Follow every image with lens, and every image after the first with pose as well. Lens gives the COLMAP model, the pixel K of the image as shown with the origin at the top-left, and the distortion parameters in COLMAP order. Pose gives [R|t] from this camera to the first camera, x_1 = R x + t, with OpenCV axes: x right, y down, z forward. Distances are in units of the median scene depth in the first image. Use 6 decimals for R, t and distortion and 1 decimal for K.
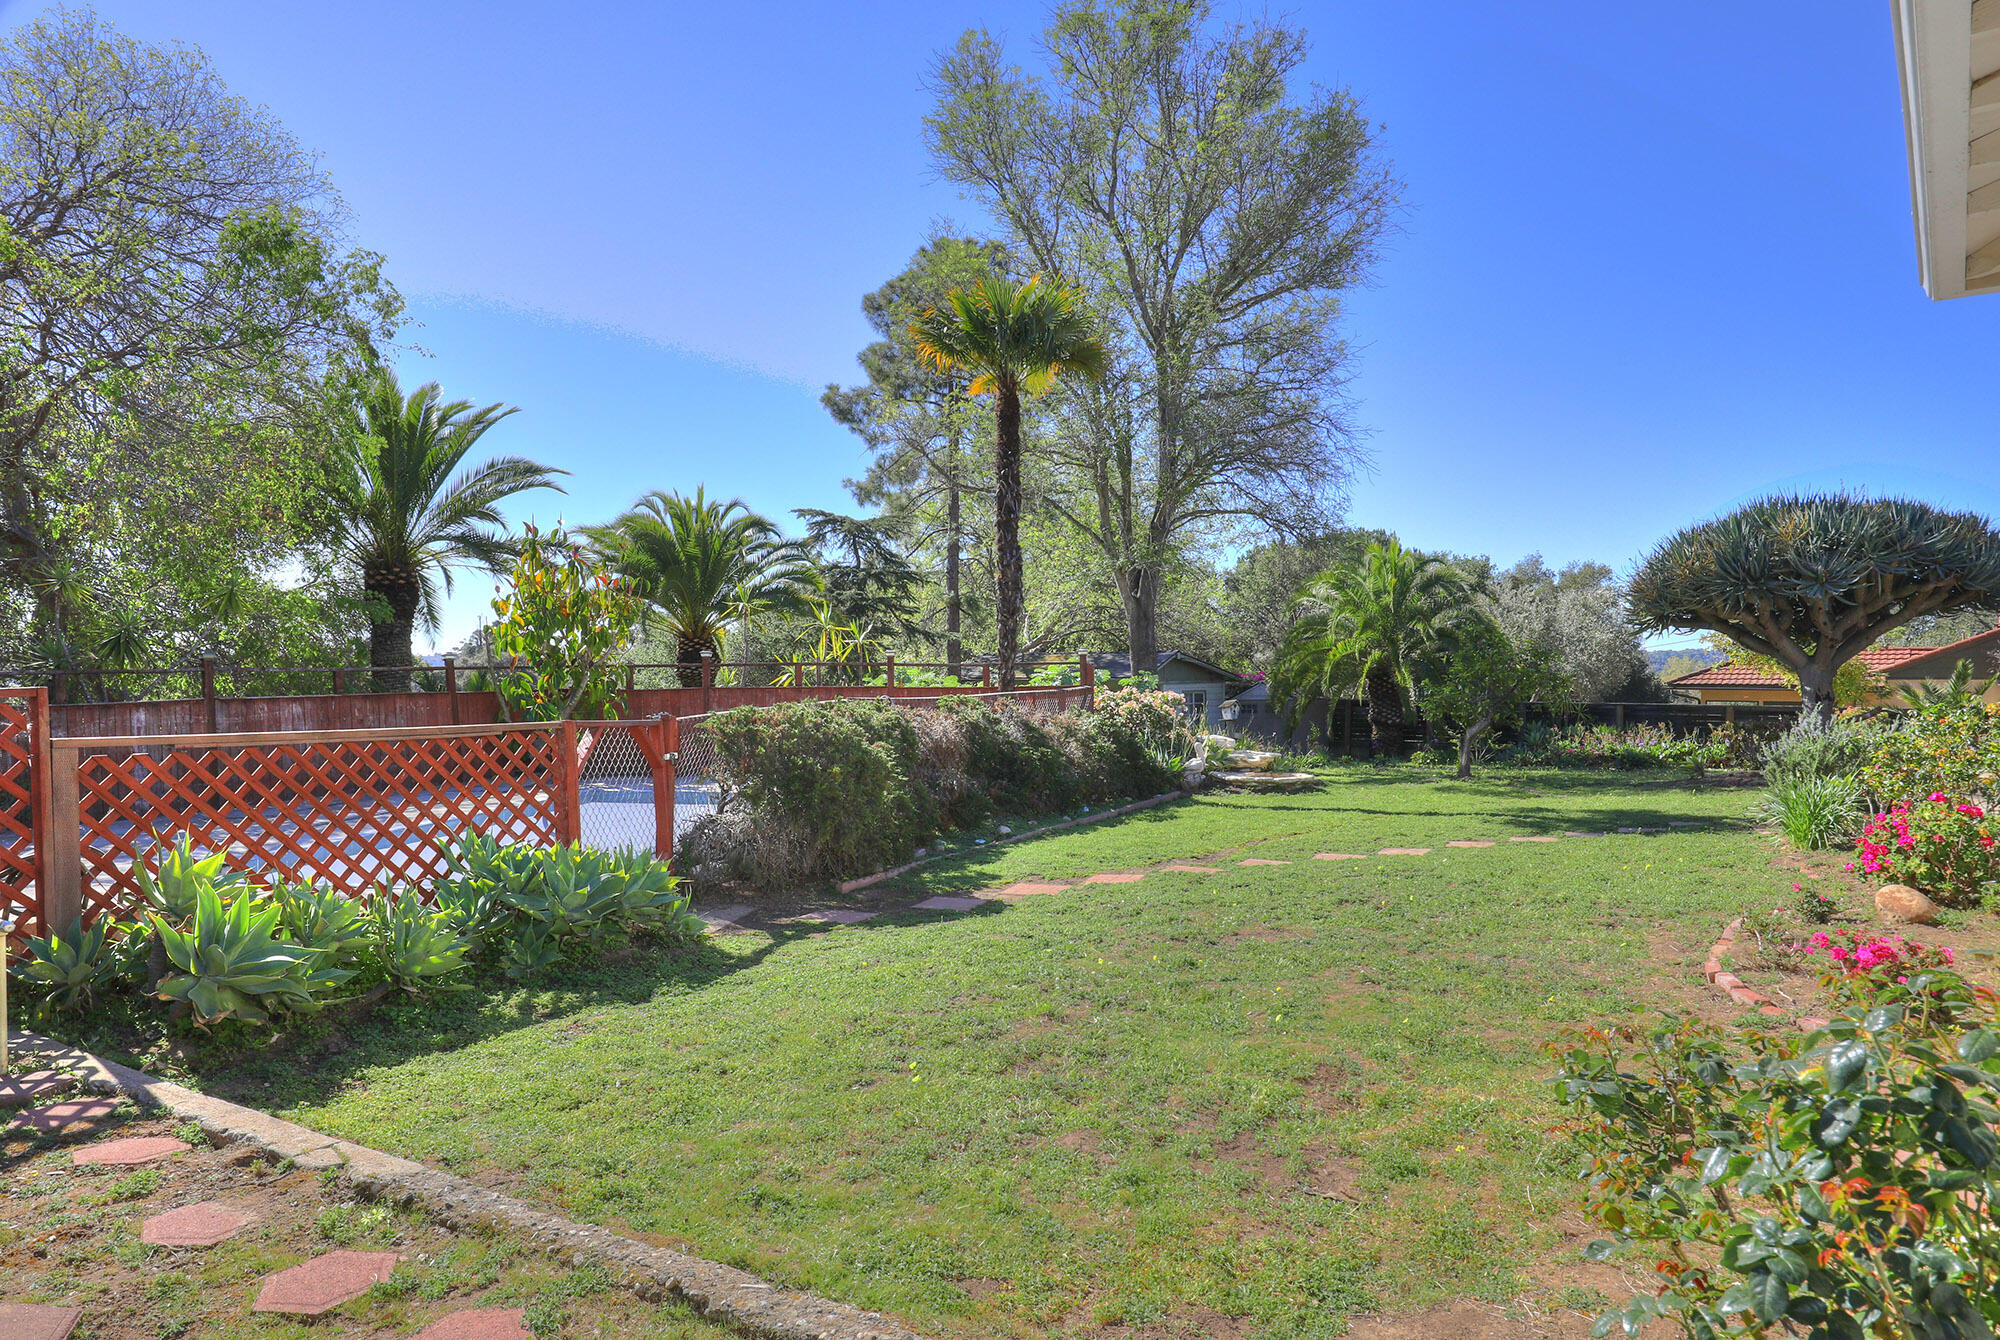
lens RADIAL K [[1152.6, 0, 953.2], [0, 1152.6, 672.6], [0, 0, 1]] dist [0.001143, -0.000976]
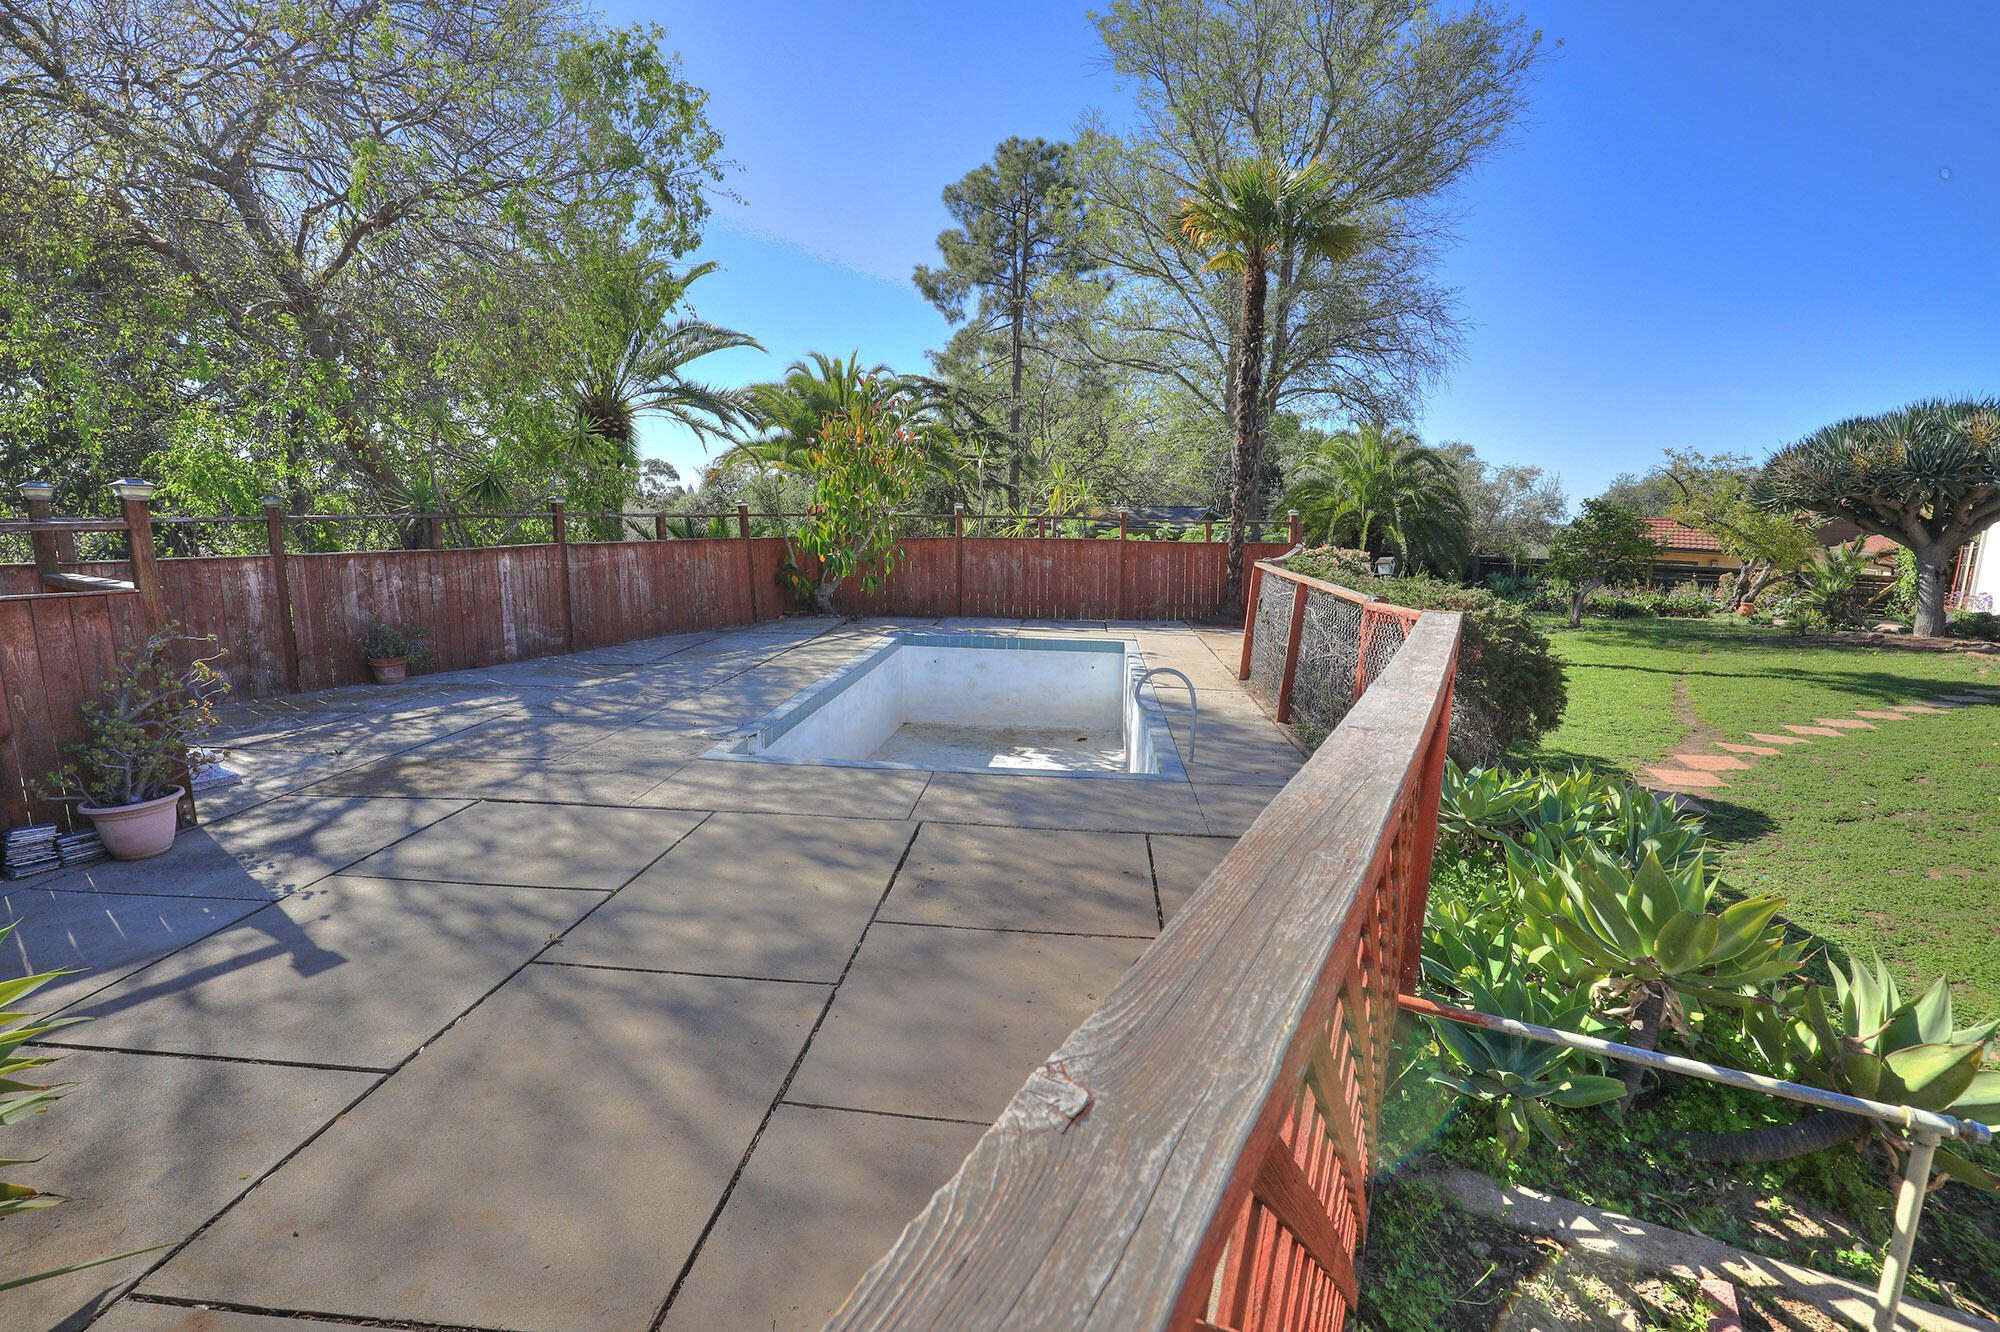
lens RADIAL K [[916.4, 0, 1025.5], [0, 916.4, 664.4], [0, 0, 1]] dist [-0.030907, 0.000593]
pose [[0.998009, 0.015754, 0.061066, -0.096480], [-0.025311, 0.986946, 0.159052, -0.003780], [-0.057763, -0.160281, 0.985380, 0.053482]]
